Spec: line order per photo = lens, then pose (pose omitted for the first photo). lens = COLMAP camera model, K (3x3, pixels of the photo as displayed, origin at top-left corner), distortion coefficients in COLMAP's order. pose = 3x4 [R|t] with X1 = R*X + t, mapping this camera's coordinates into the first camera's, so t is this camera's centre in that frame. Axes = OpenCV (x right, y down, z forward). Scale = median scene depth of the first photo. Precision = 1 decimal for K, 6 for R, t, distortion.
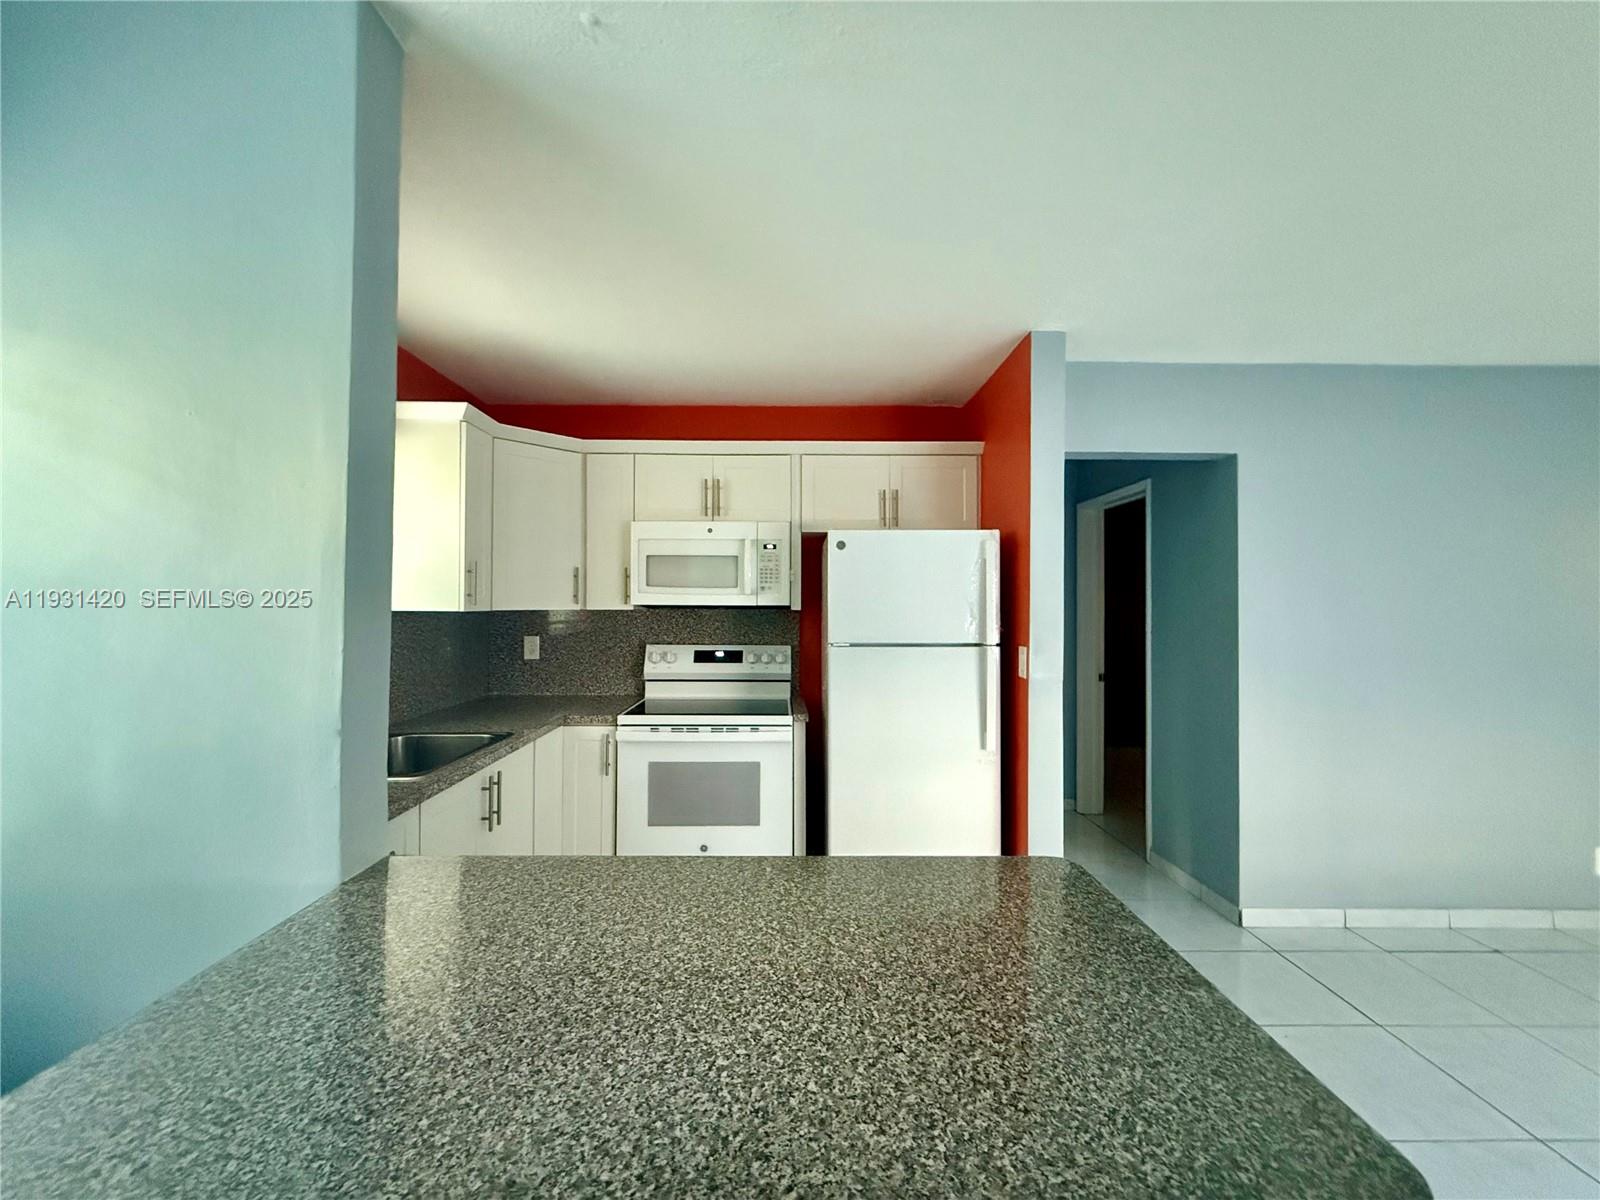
lens RADIAL K [[641.2, 0, 798.0], [0, 641.2, 601.6], [0, 0, 1]] dist [-0.001538, 0.000170]
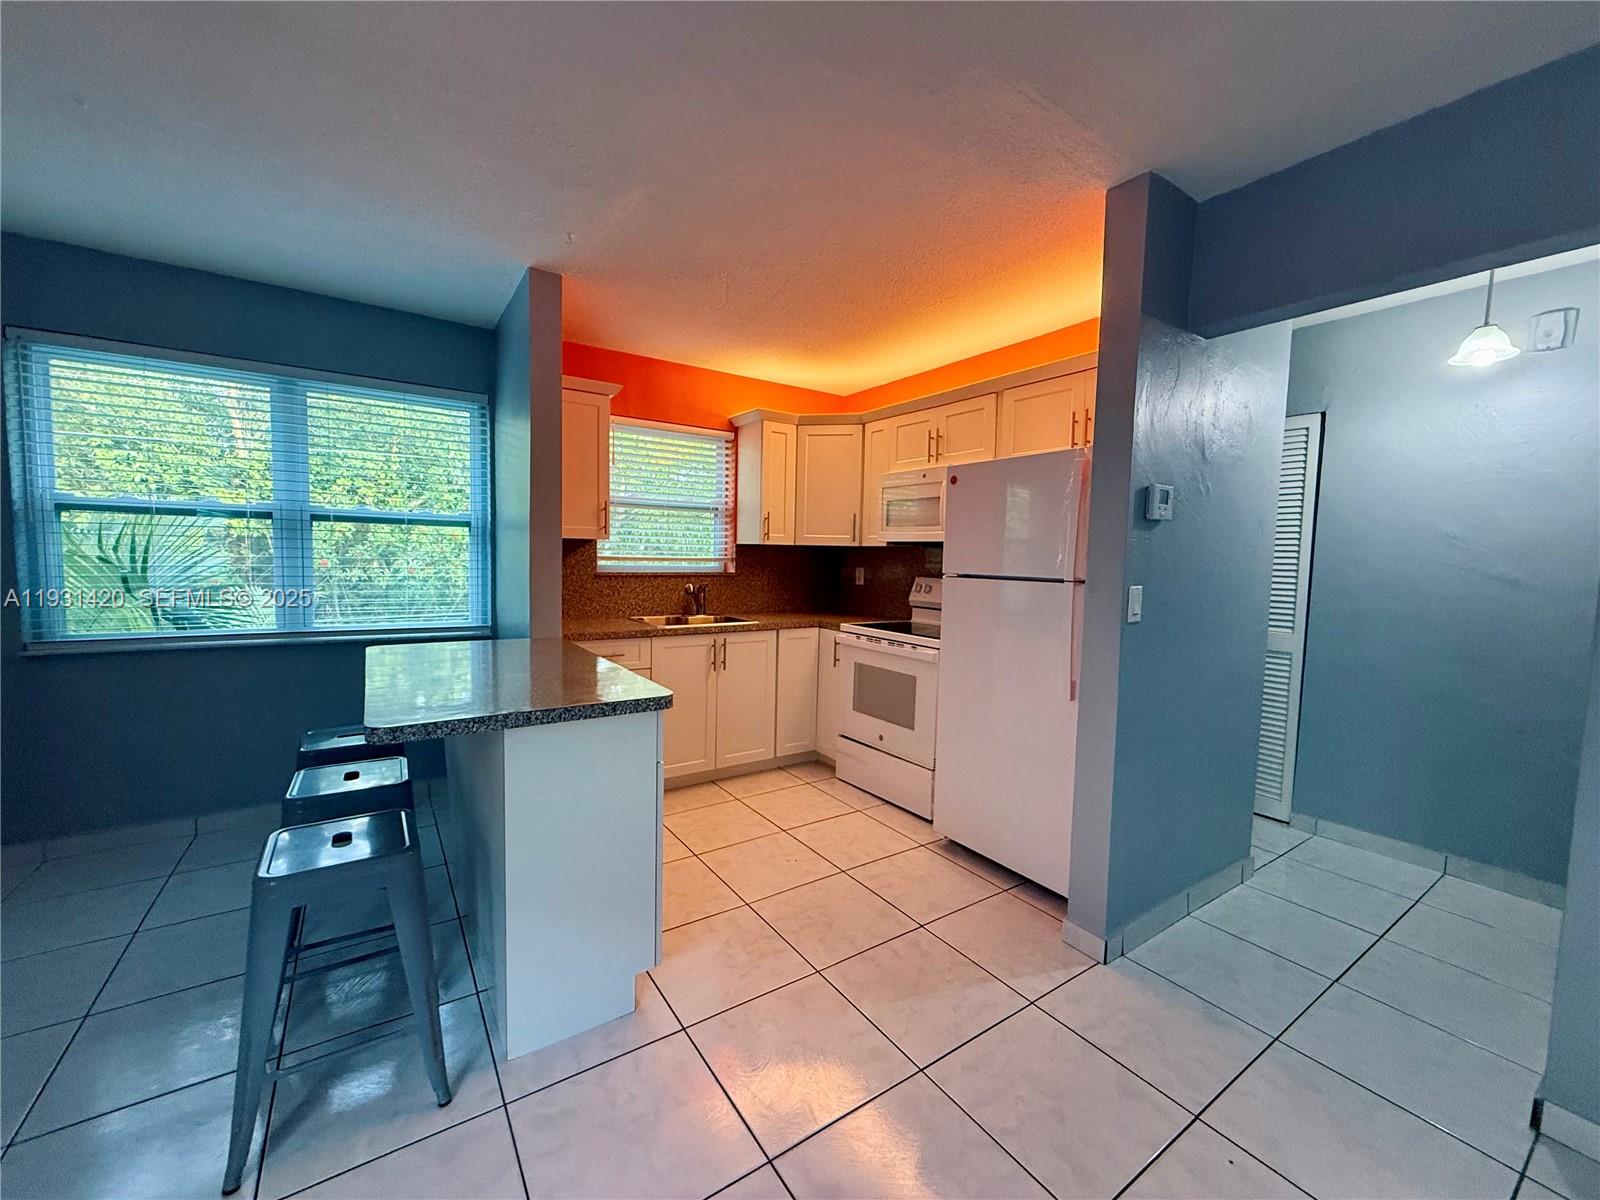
lens RADIAL K [[641.2, 0, 802.3], [0, 641.2, 597.3], [0, 0, 1]] dist [-0.001538, 0.000170]
pose [[0.551176, 0.064748, -0.831873, 0.780069], [-0.020735, 0.997740, 0.063920, 0.039245], [0.834131, -0.017982, 0.551273, 0.195015]]
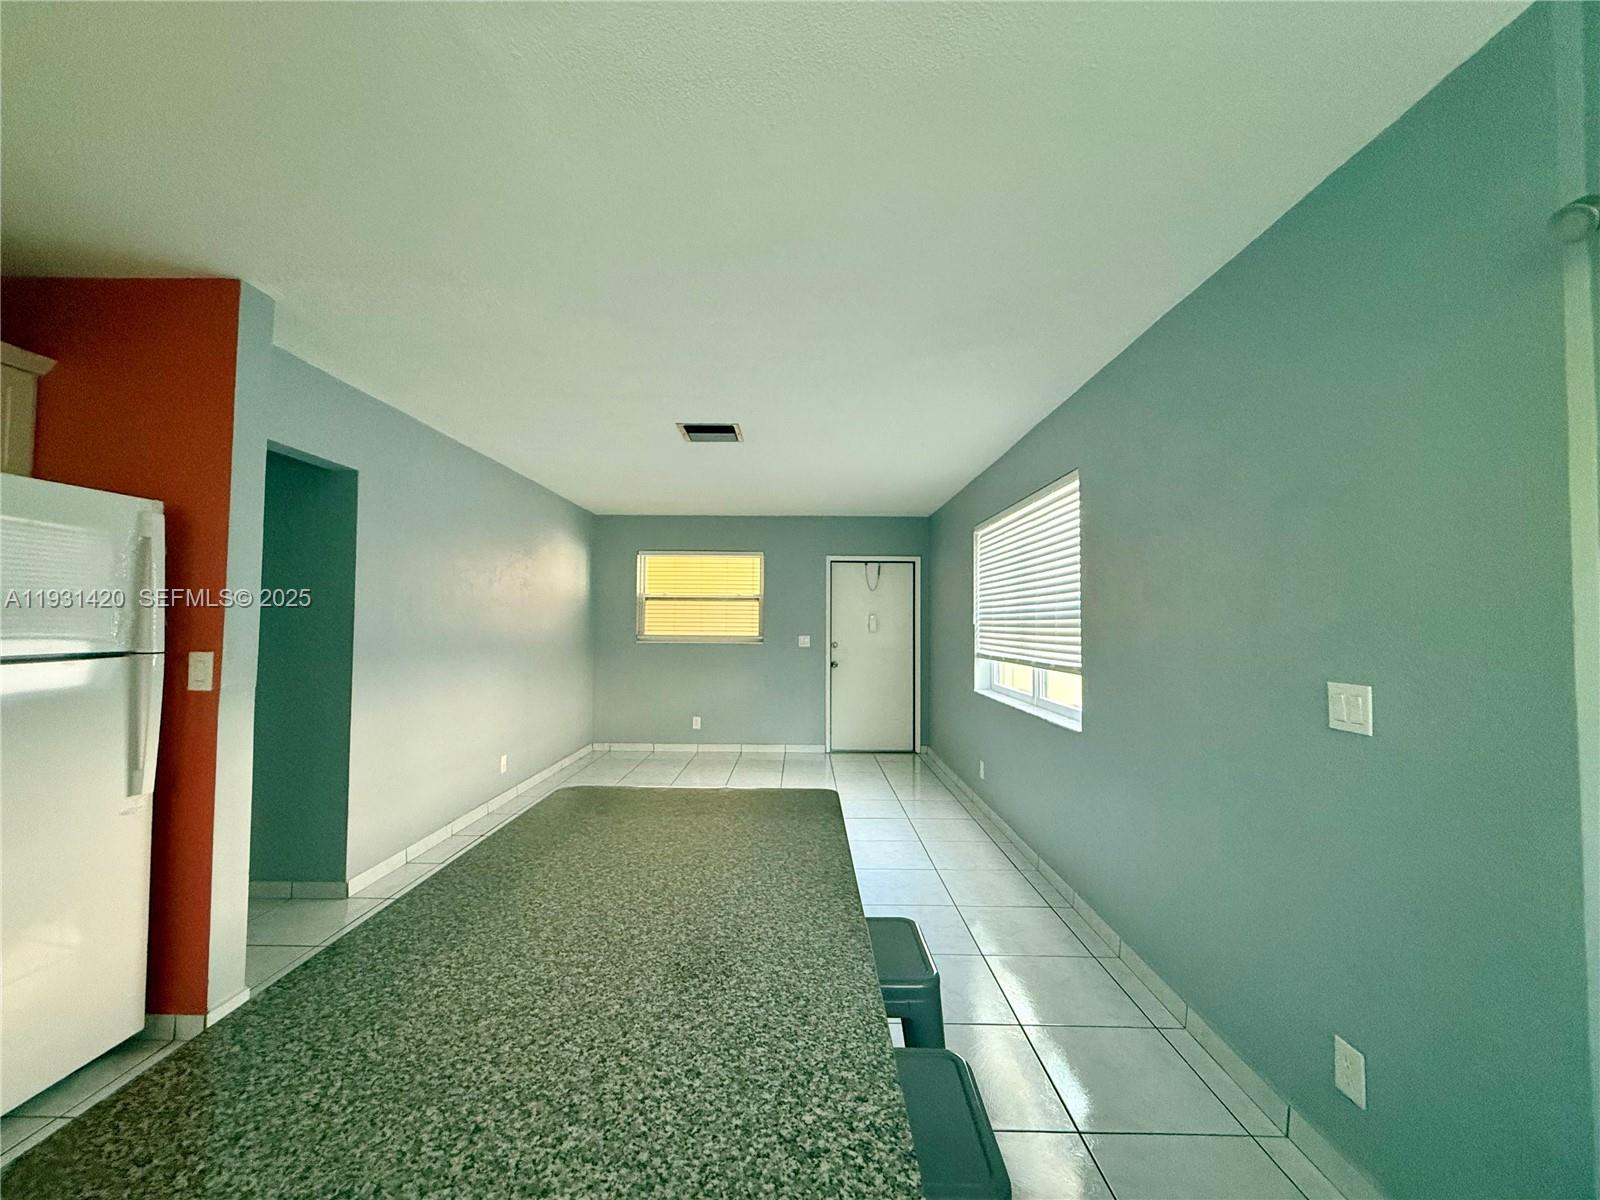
lens RADIAL K [[641.2, 0, 798.5], [0, 641.2, 601.7], [0, 0, 1]] dist [-0.001538, 0.000170]
pose [[0.016257, 0.026350, 0.999521, -0.453815], [-0.013255, 0.999571, -0.026136, 0.017950], [-0.999780, -0.012824, 0.016599, 0.234726]]
